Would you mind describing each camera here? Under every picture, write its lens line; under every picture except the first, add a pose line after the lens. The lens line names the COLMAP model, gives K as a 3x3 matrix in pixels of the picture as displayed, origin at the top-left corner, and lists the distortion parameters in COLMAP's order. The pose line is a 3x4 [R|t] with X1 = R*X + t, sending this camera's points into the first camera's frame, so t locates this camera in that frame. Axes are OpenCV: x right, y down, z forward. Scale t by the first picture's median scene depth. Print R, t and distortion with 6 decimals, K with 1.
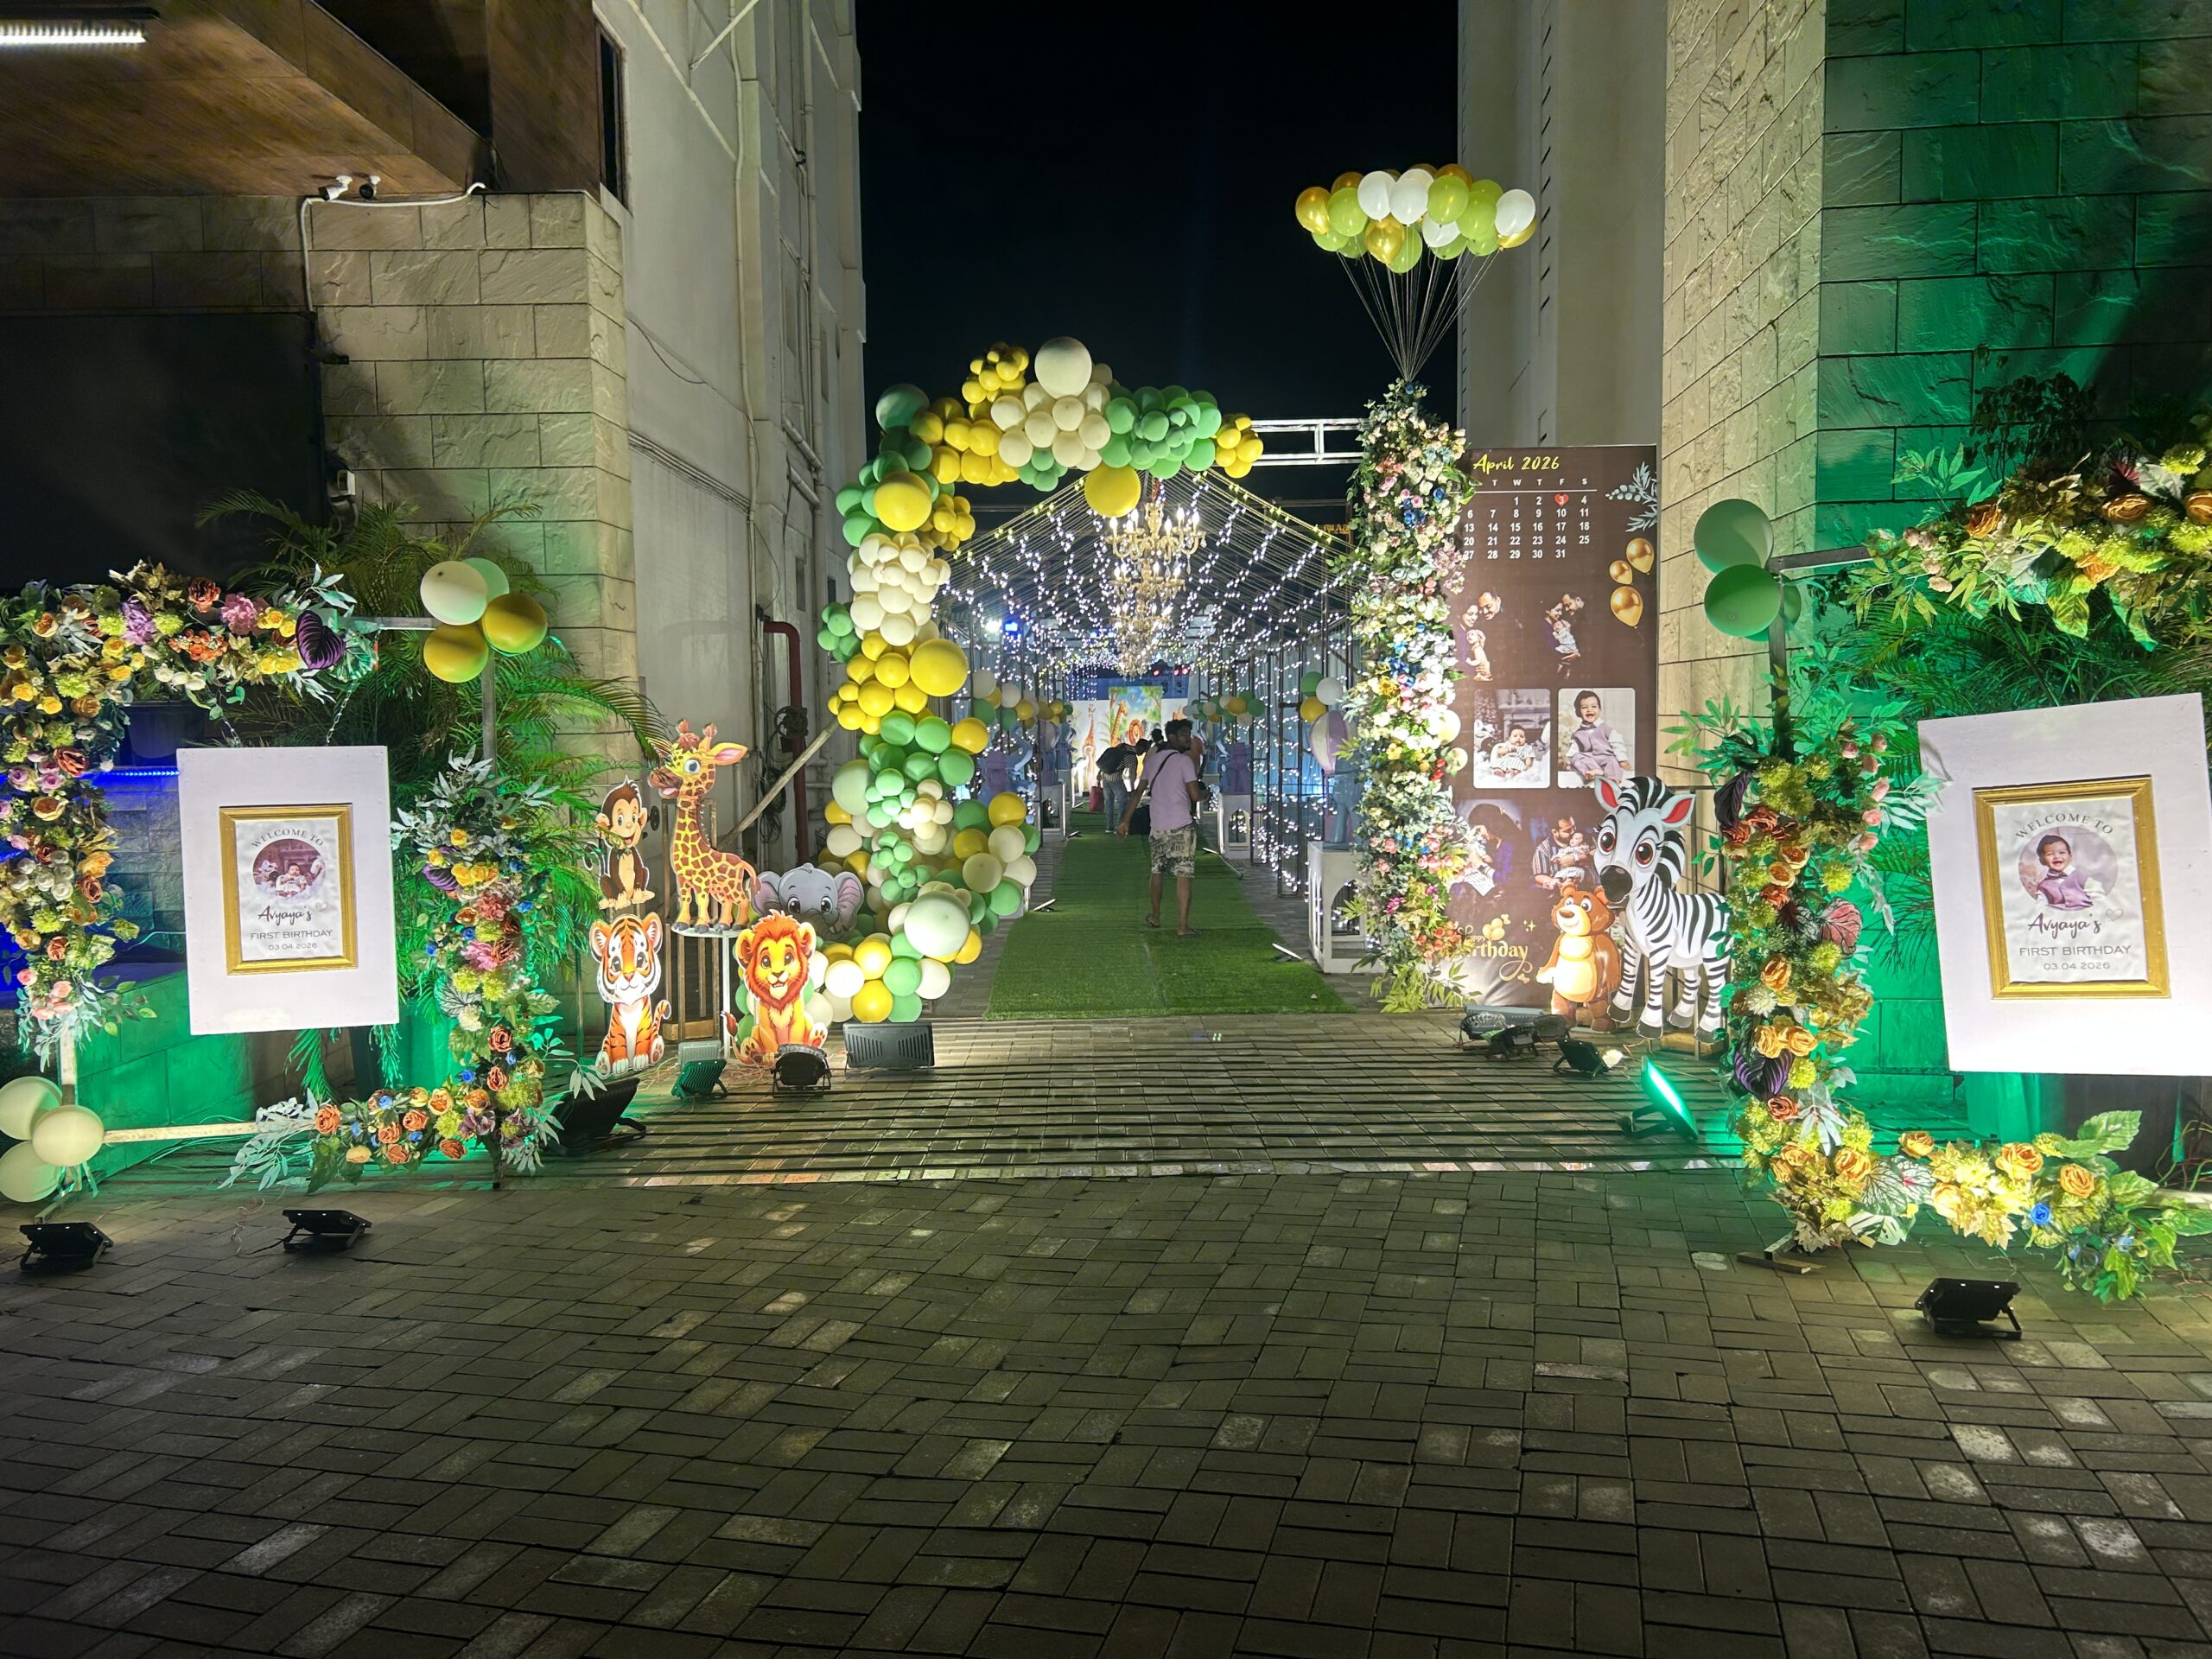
lens RADIAL K [[1728.2, 0, 1095.0], [0, 1728.2, 830.4], [0, 0, 1]] dist [0.100505, -0.174084]
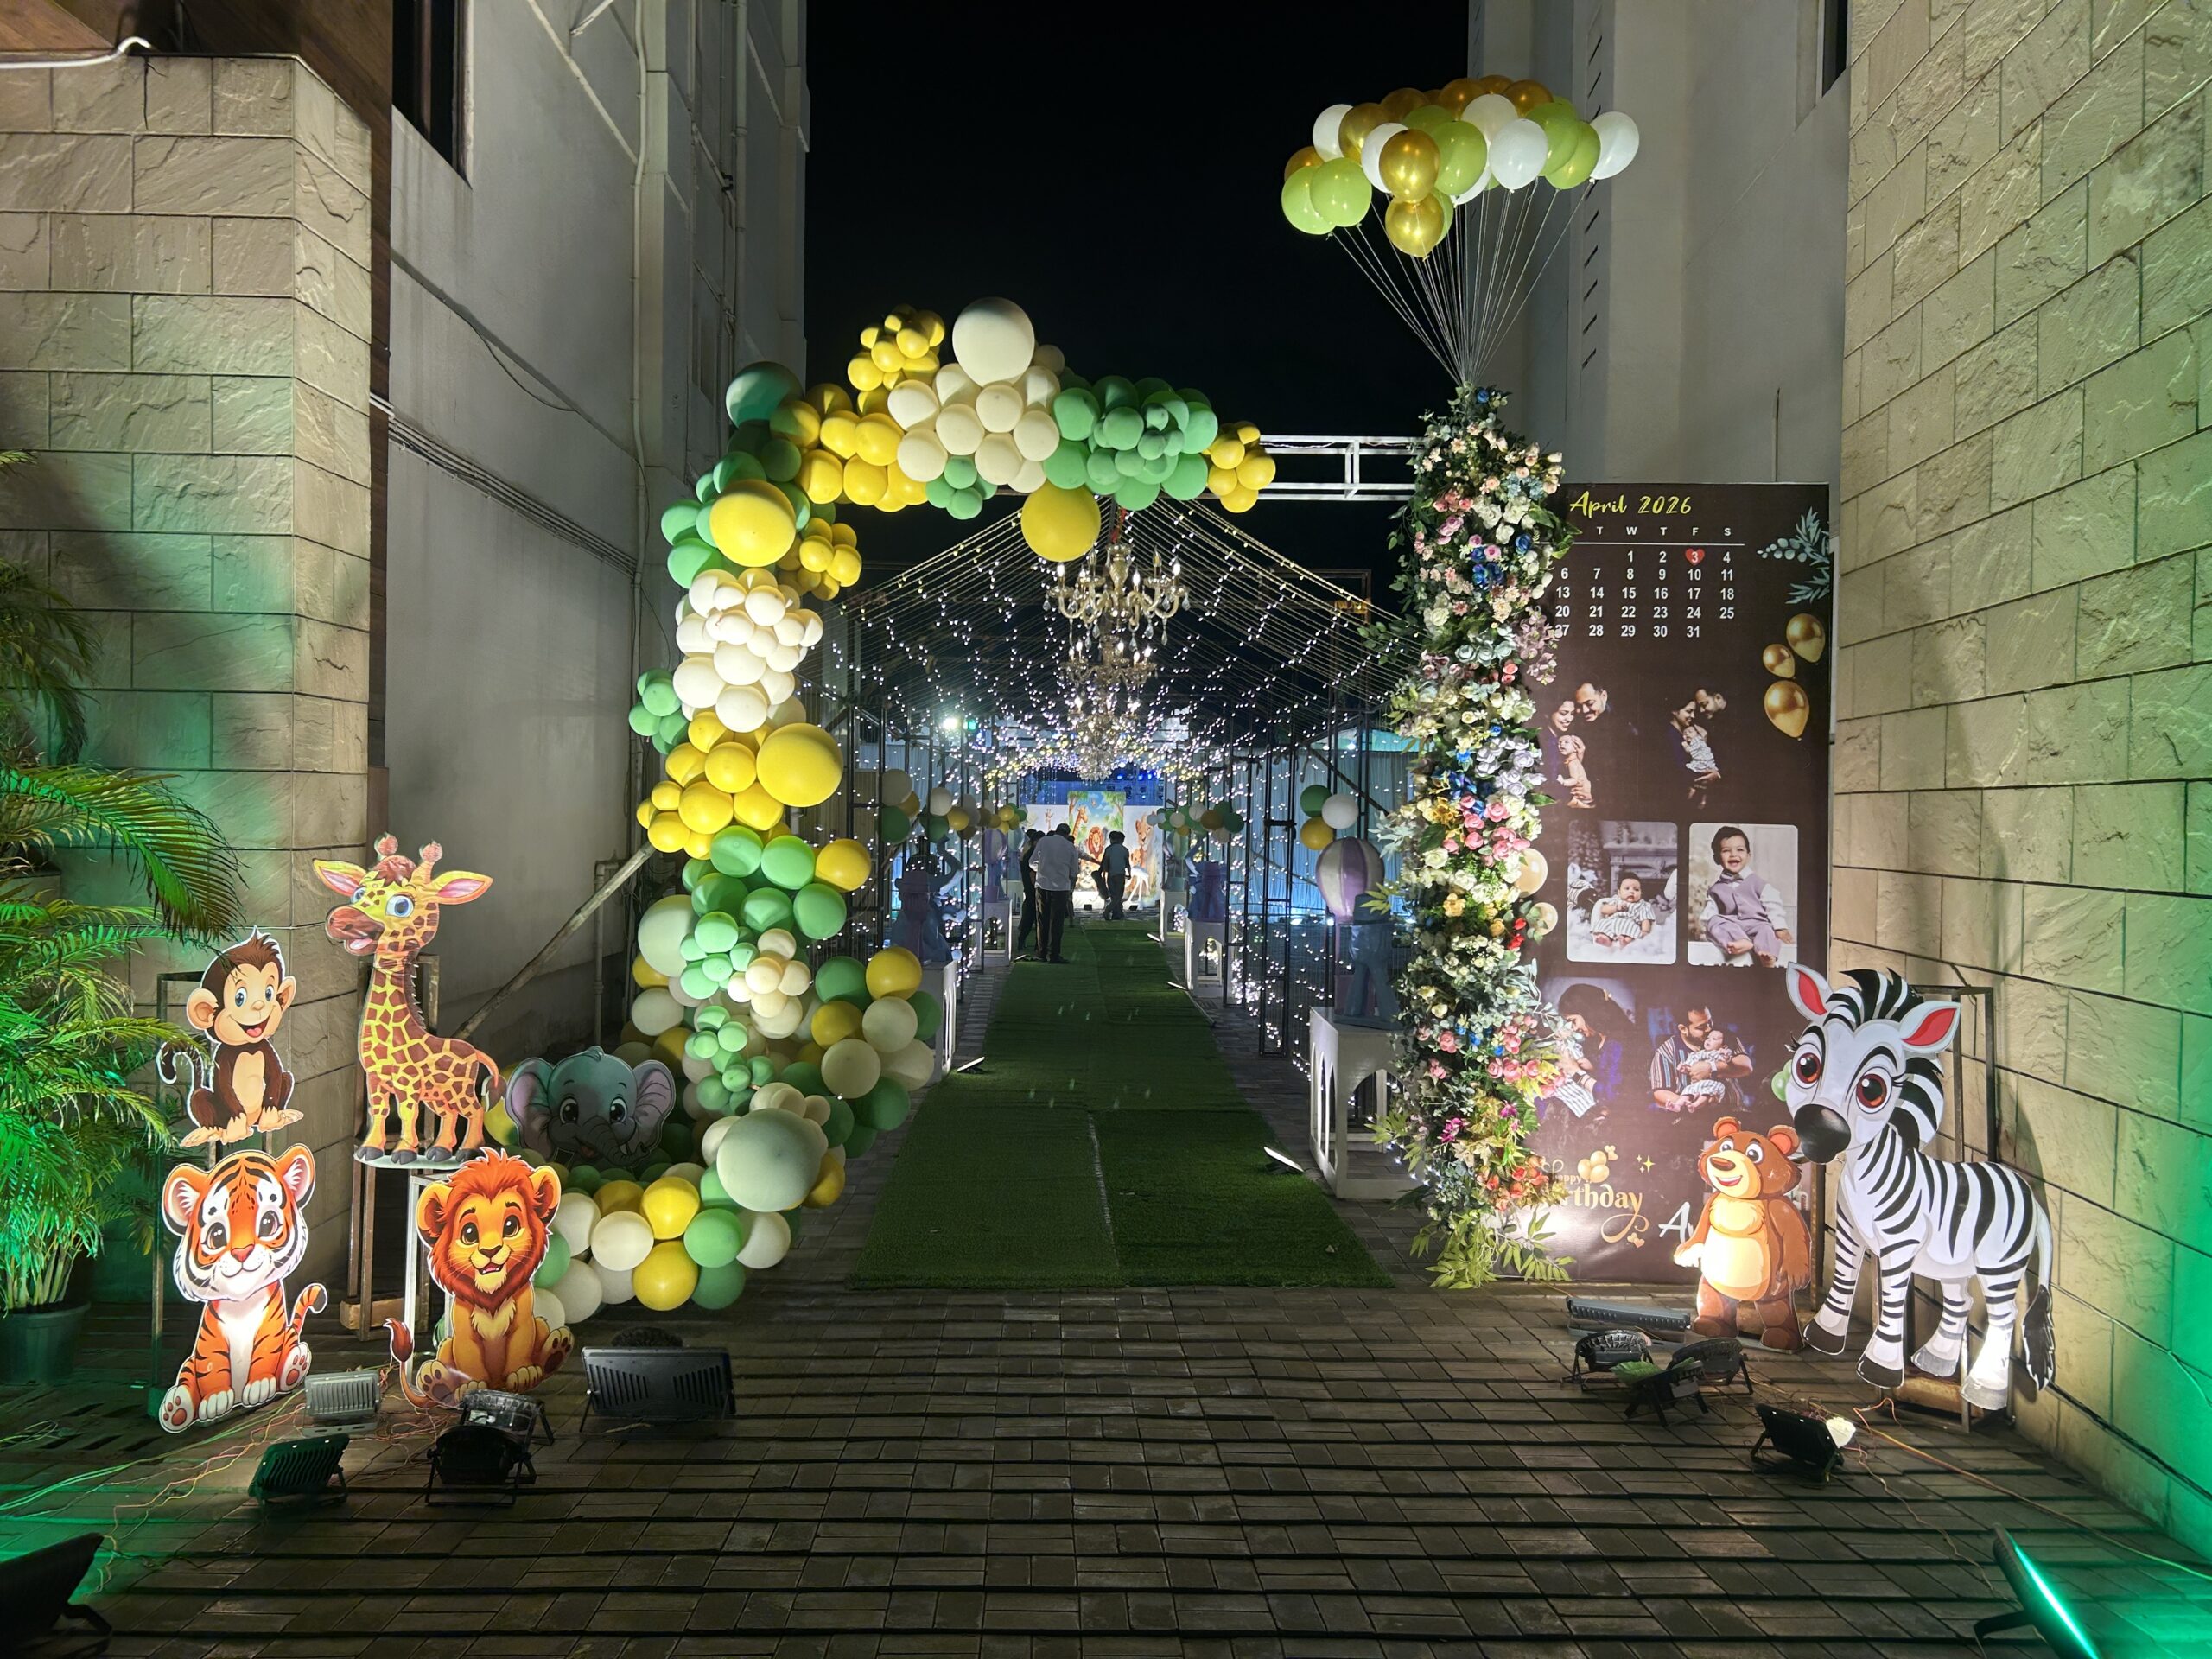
lens RADIAL K [[1653.5, 0, 1106.0], [0, 1653.5, 829.5], [0, 0, 1]] dist [0.037492, -0.047994]
pose [[0.999211, 0.028692, 0.027455, 0.013694], [-0.027056, 0.997936, -0.058239, -0.033671], [-0.029070, 0.057450, 0.997925, 0.341154]]
